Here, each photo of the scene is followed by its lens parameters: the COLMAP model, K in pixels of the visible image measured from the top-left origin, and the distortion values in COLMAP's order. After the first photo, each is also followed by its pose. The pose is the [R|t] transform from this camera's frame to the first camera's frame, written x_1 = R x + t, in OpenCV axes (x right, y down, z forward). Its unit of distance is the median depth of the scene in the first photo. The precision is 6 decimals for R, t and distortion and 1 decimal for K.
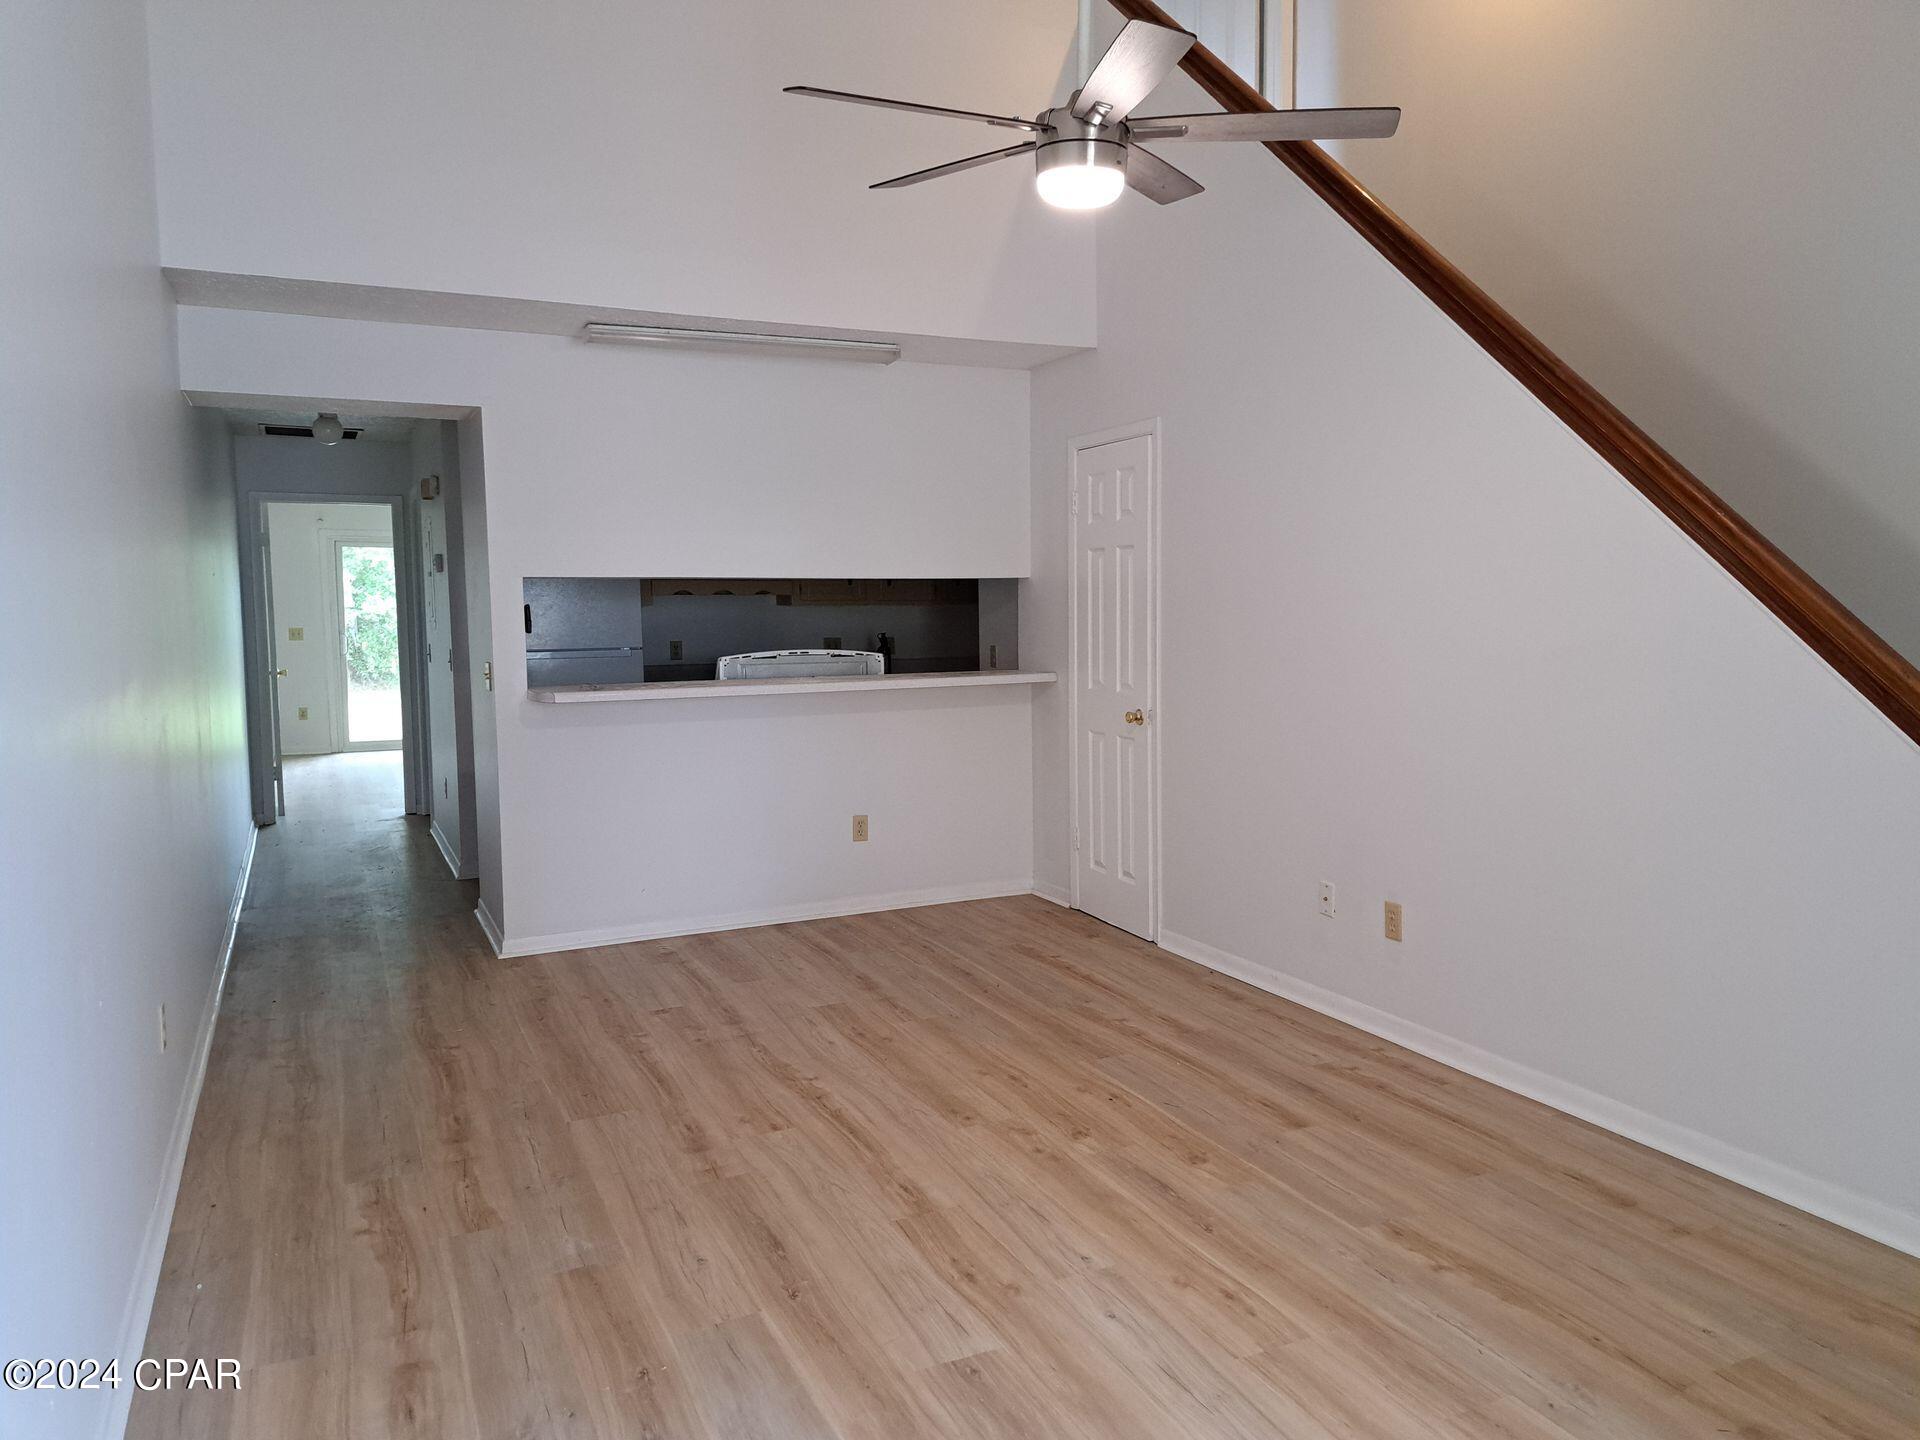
lens RADIAL K [[1377.3, 0, 960.0], [0, 1377.3, 720.0], [0, 0, 1]] dist [0.062476, -0.070912]
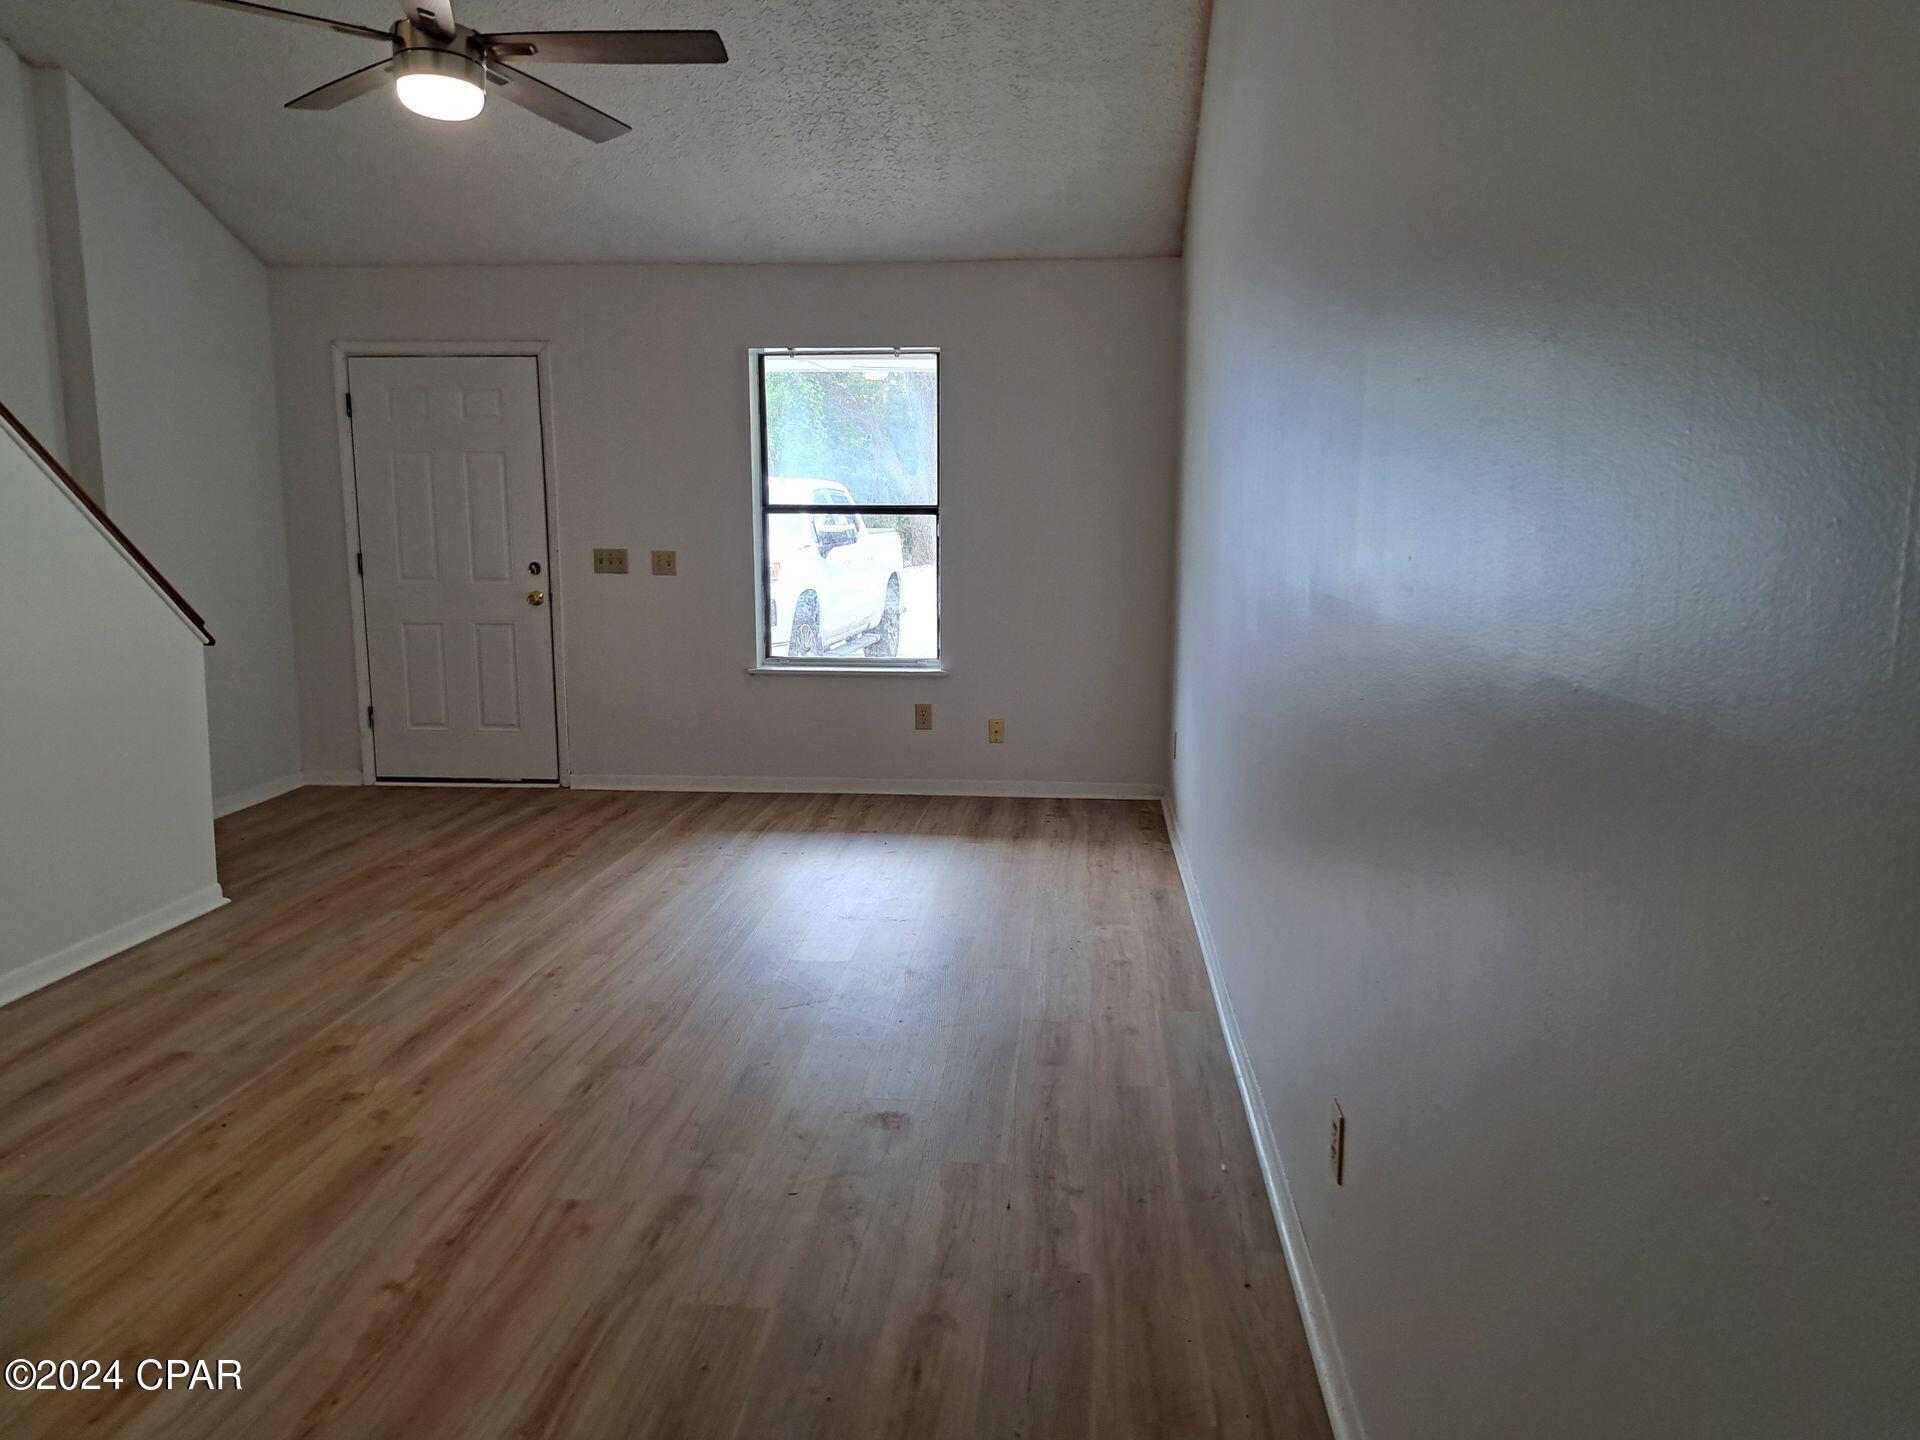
lens RADIAL K [[1377.3, 0, 960.0], [0, 1377.3, 720.0], [0, 0, 1]] dist [0.062476, -0.070912]
pose [[-0.866043, -0.073097, 0.494596, -0.748933], [0.046548, 0.973170, 0.225331, -0.136518], [-0.497797, 0.218169, -0.839405, 1.643469]]
